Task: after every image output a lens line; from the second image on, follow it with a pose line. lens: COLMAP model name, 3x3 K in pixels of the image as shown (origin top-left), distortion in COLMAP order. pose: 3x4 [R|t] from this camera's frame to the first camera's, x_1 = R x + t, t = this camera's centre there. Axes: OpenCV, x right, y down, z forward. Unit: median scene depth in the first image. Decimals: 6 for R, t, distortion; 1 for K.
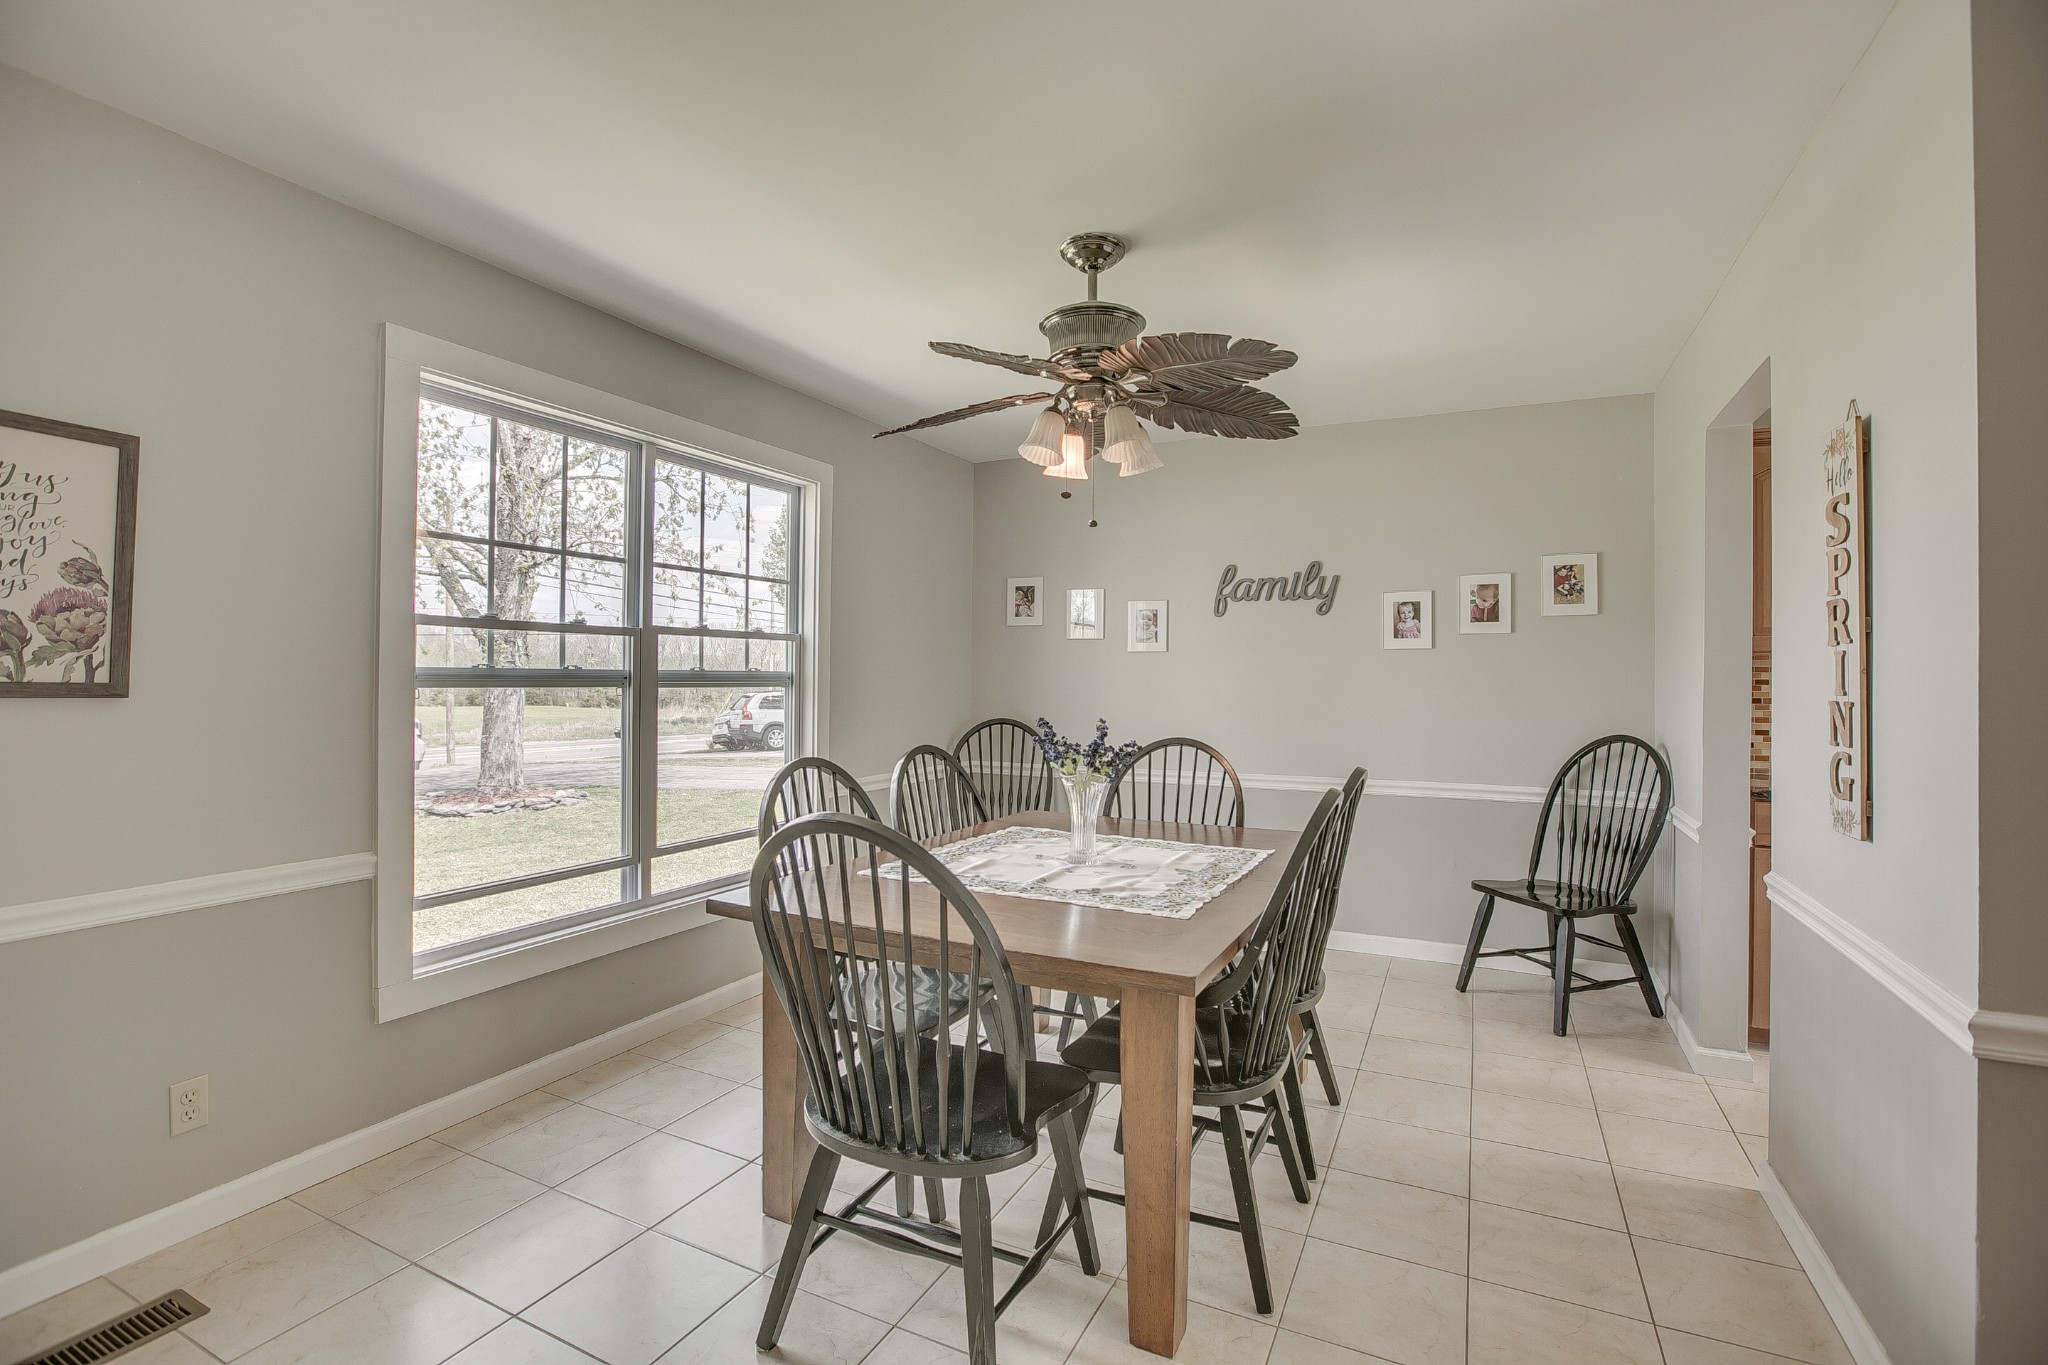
lens RADIAL K [[932.4, 0, 1022.5], [0, 932.4, 673.4], [0, 0, 1]] dist [-0.050456, 0.015833]
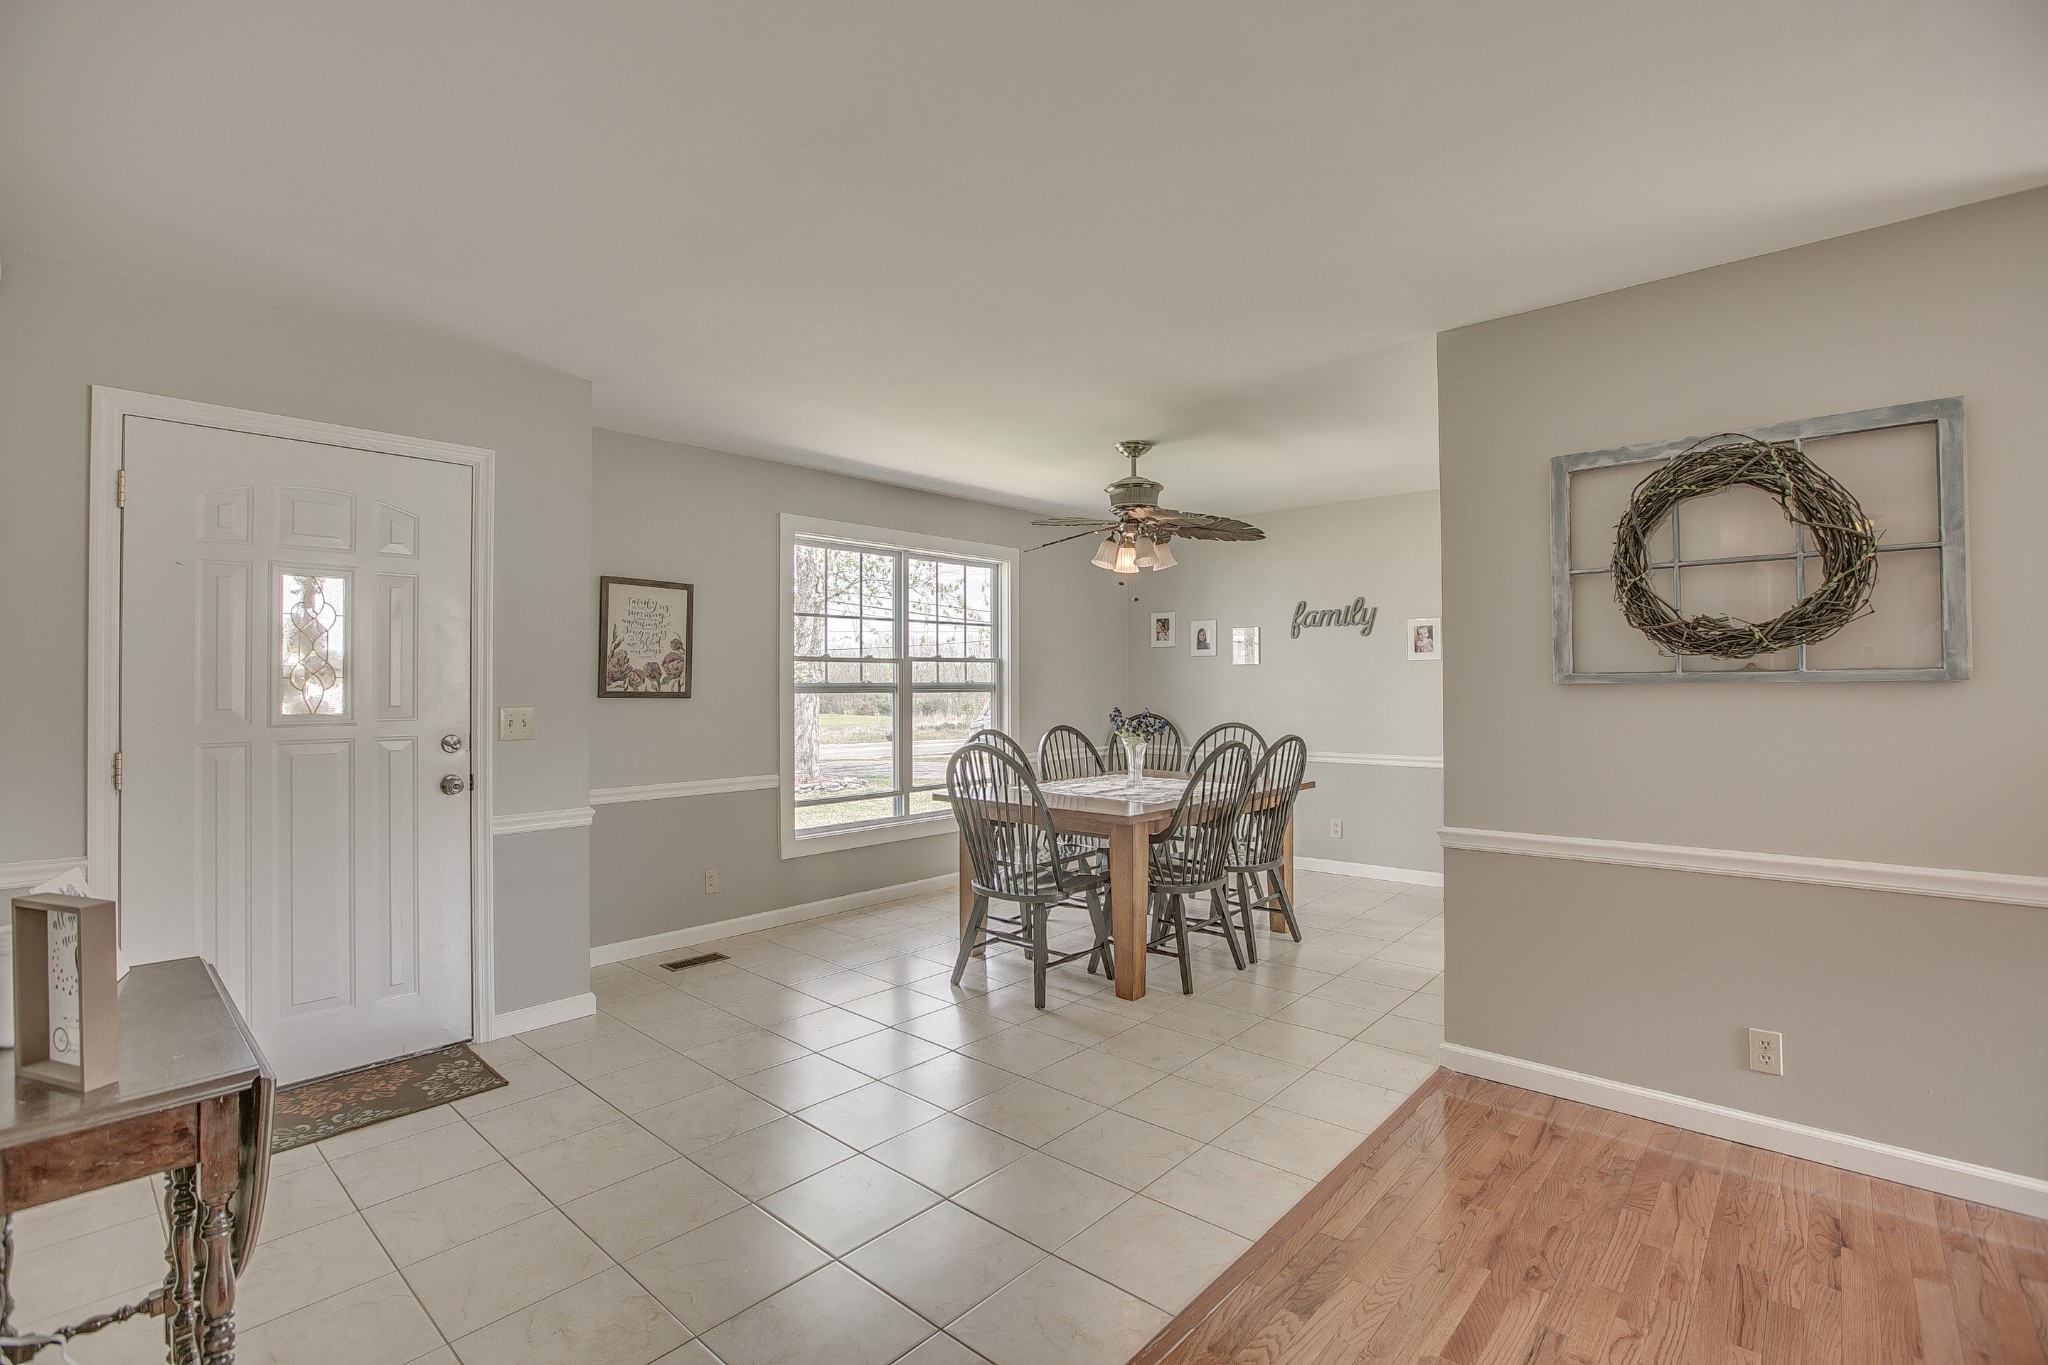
lens RADIAL K [[935.8, 0, 1018.4], [0, 935.8, 672.0], [0, 0, 1]] dist [-0.052042, 0.018399]
pose [[0.962528, -0.014993, -0.270766, 0.267800], [0.012660, 0.999866, -0.010361, -0.002919], [0.270885, 0.006545, 0.962589, -0.624528]]
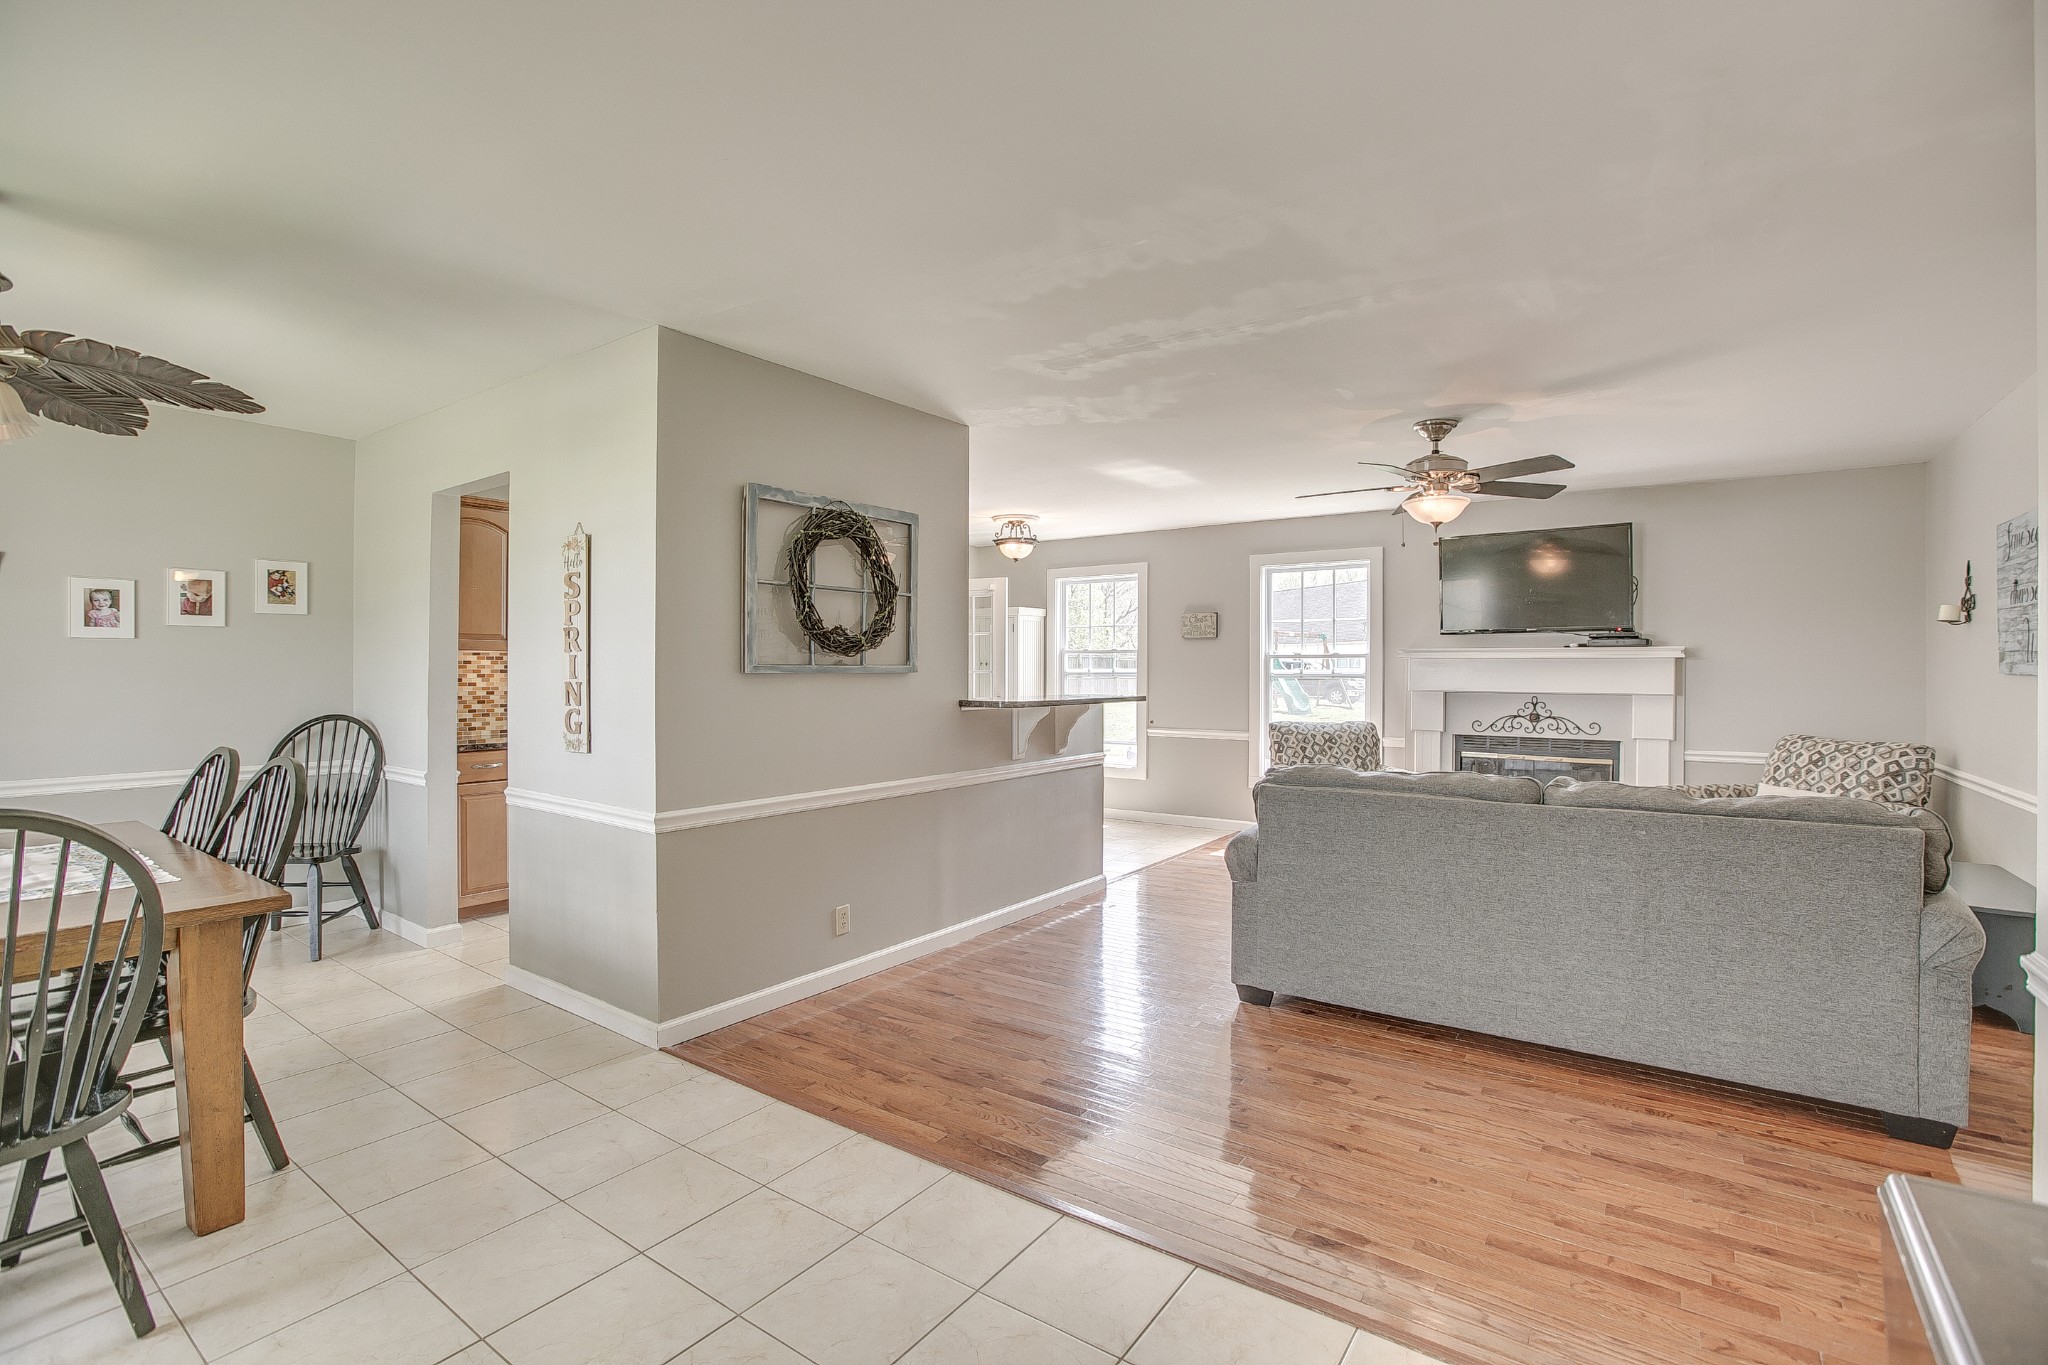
lens RADIAL K [[935.8, 0, 1018.4], [0, 935.8, 672.0], [0, 0, 1]] dist [-0.052042, 0.018399]
pose [[0.164388, -0.006636, 0.986373, -0.457378], [-0.006226, 0.999950, 0.007765, -0.005489], [-0.986376, -0.007417, 0.164339, -0.123971]]
